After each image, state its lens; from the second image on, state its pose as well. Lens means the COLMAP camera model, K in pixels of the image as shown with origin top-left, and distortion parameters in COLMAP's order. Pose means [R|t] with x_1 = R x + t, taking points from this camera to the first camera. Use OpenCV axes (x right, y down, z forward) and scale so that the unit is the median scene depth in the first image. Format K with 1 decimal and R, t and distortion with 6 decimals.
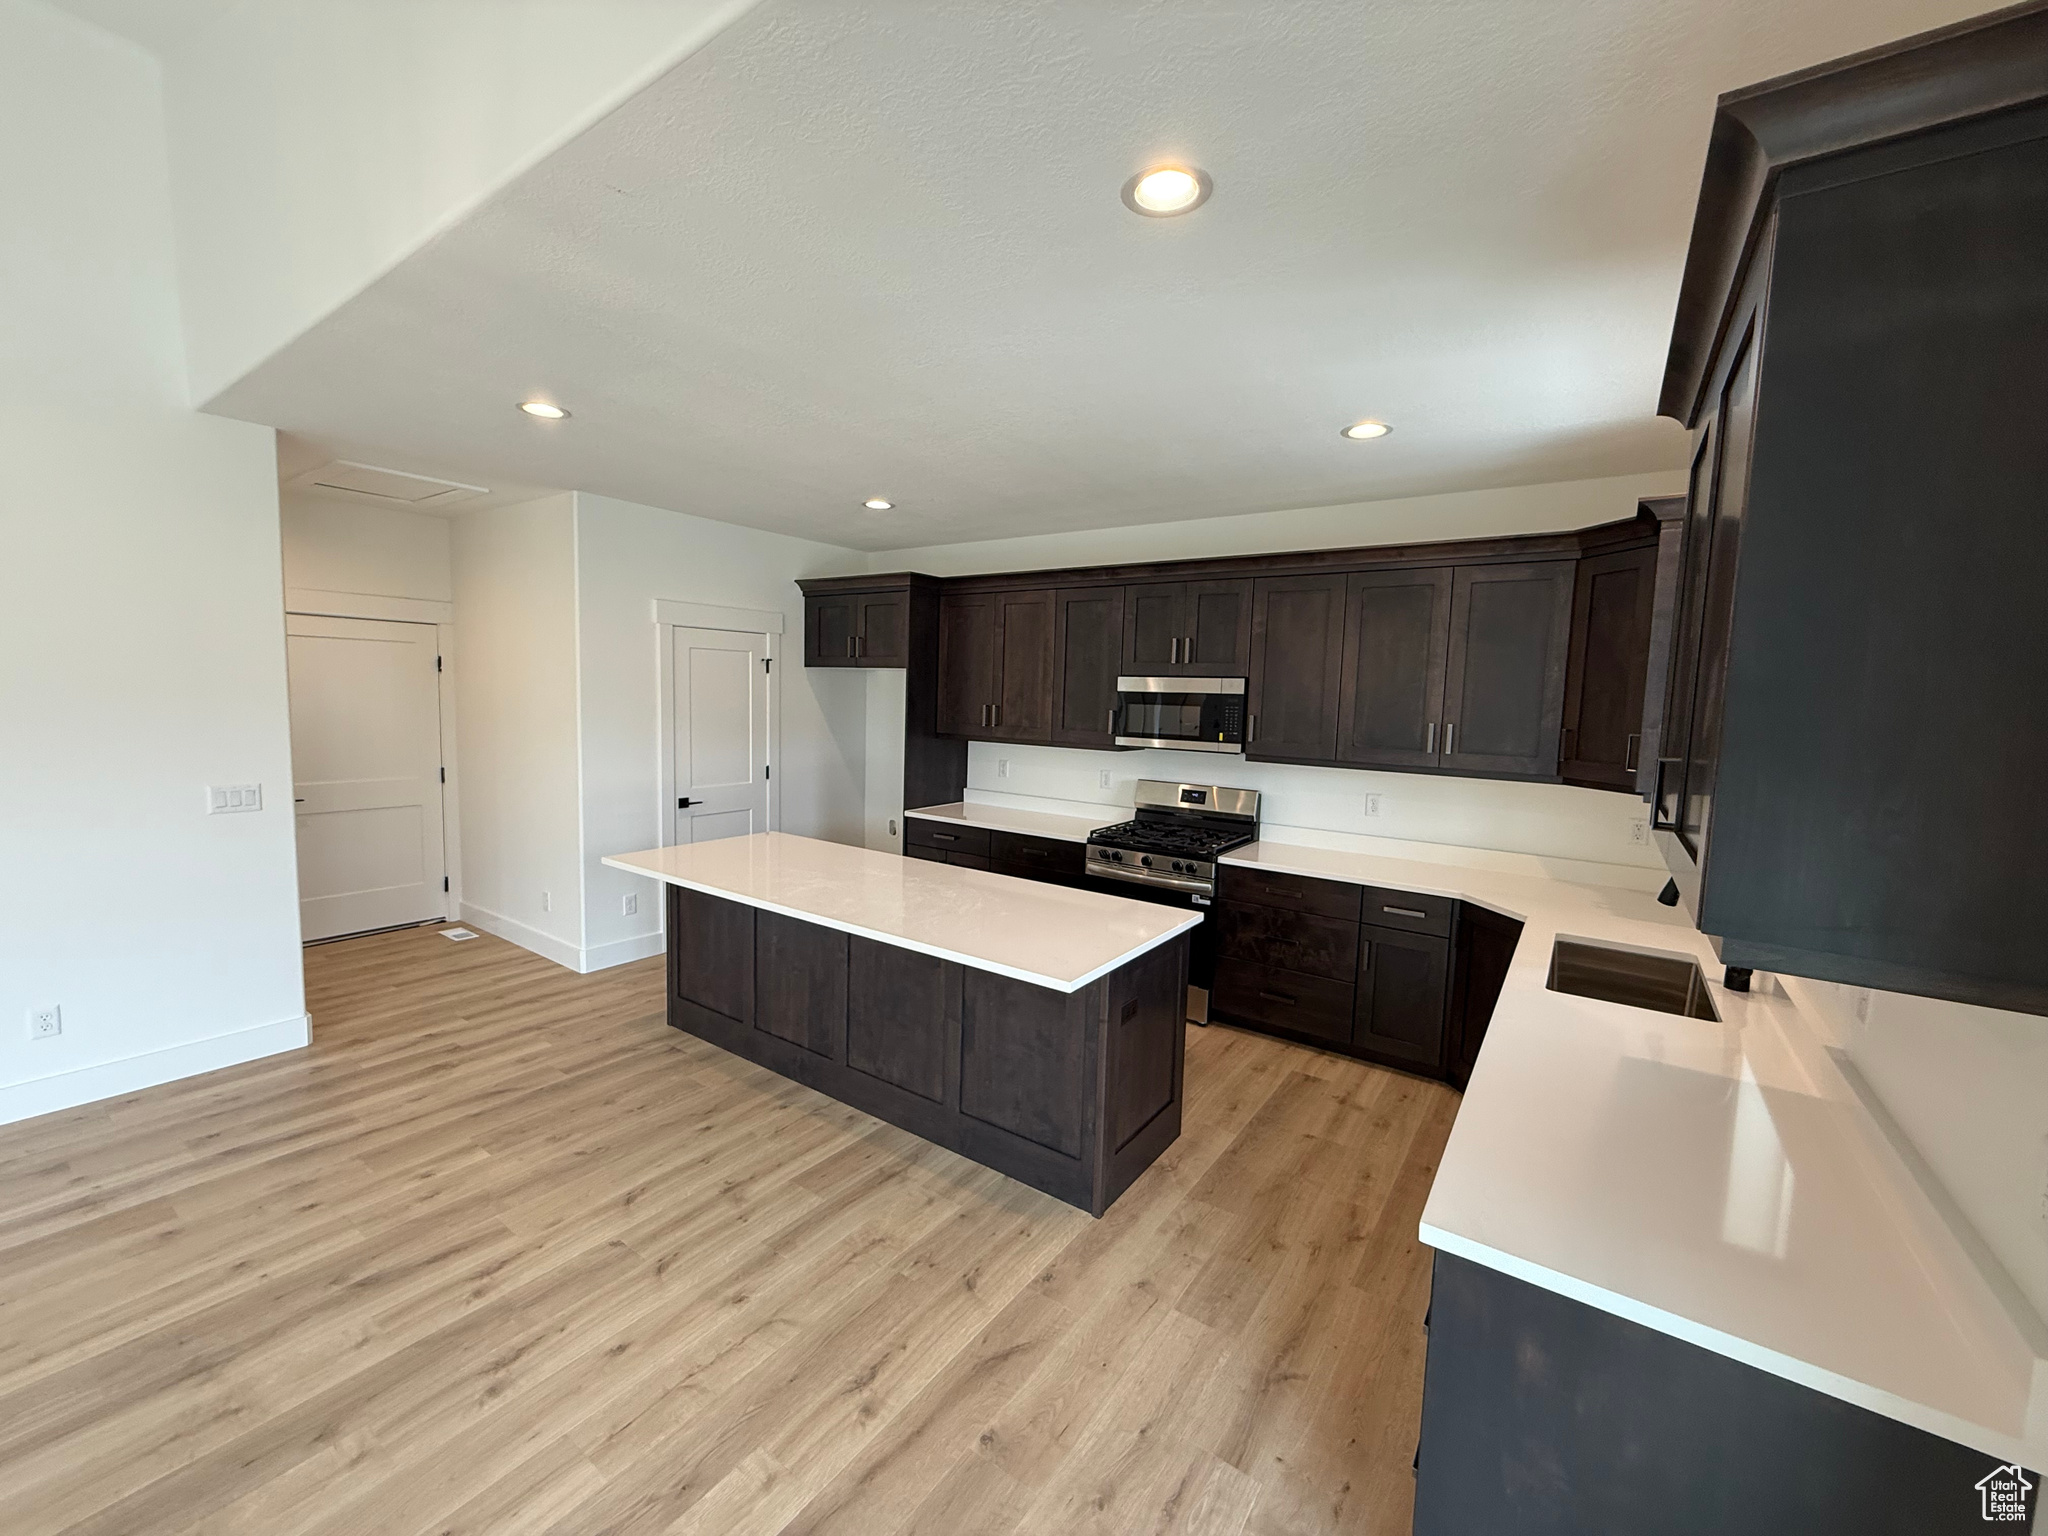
lens RADIAL K [[819.6, 0, 1018.8], [0, 819.6, 767.9], [0, 0, 1]] dist [-0.000710, 0.000237]
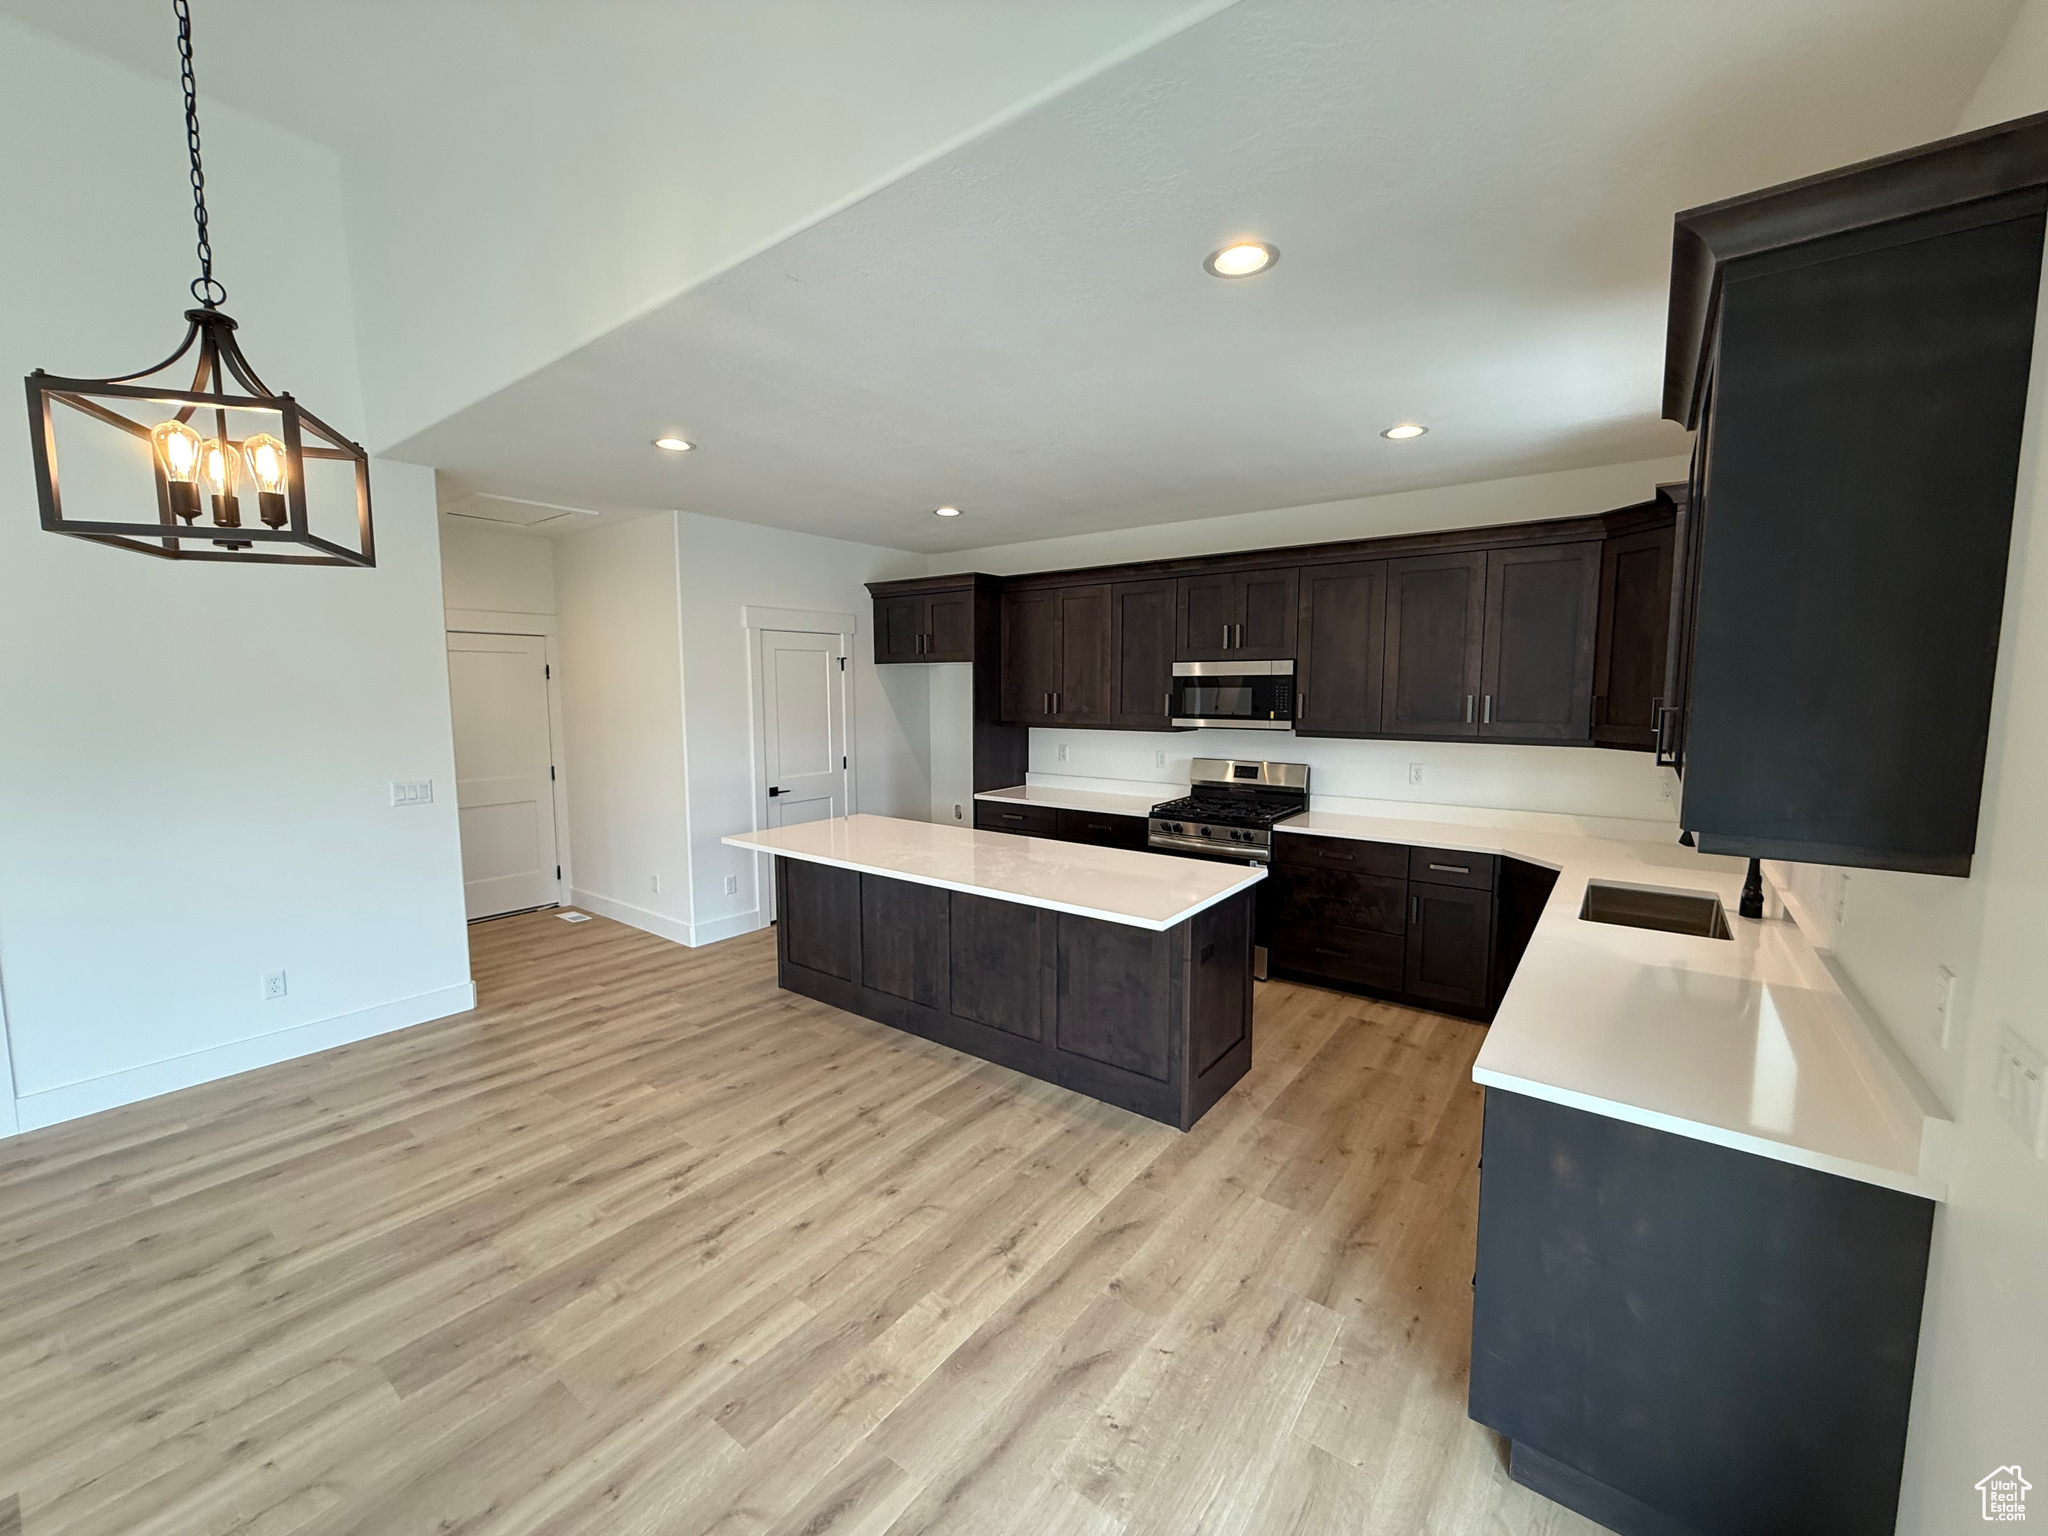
lens RADIAL K [[819.6, 0, 1018.8], [0, 819.6, 767.9], [0, 0, 1]] dist [-0.000710, 0.000237]
pose [[0.998931, -0.027998, -0.036784, -0.079085], [0.028265, 0.999578, 0.006757, 0.024105], [0.036579, -0.007790, 0.999300, -0.149972]]
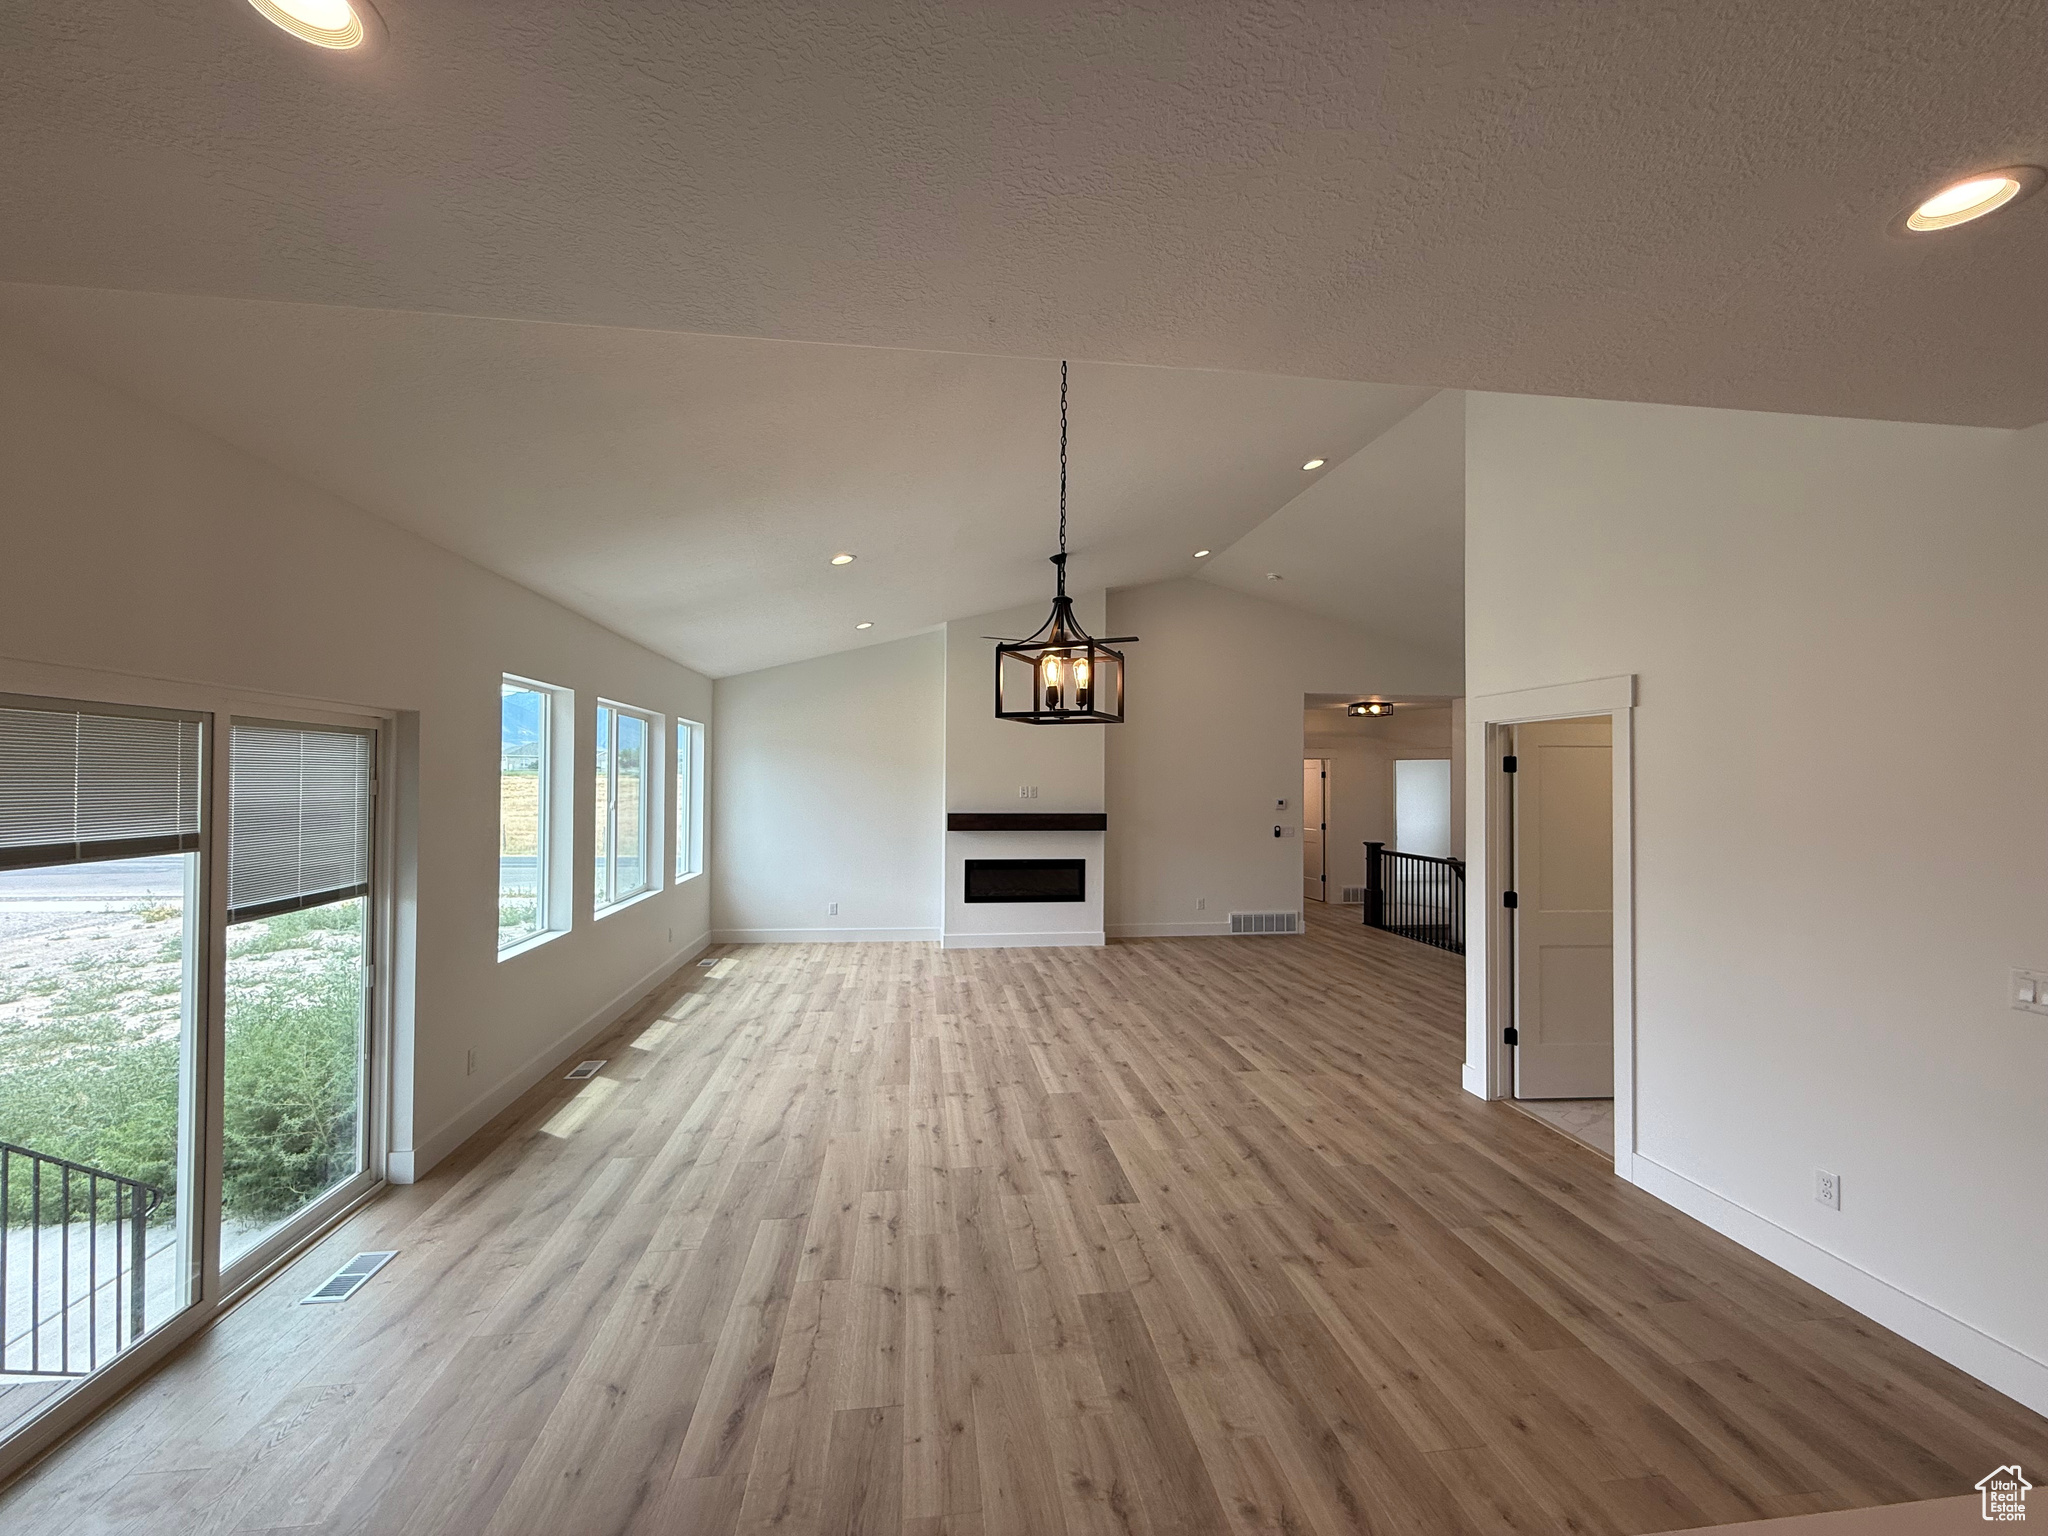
lens RADIAL K [[817.3, 0, 1018.8], [0, 817.3, 767.7], [0, 0, 1]] dist [-0.000330, 0.000221]
pose [[-0.736523, -0.045074, -0.674909, 0.103482], [-0.092131, 0.995164, 0.034080, -0.110109], [0.670108, 0.087281, -0.737114, 1.157908]]
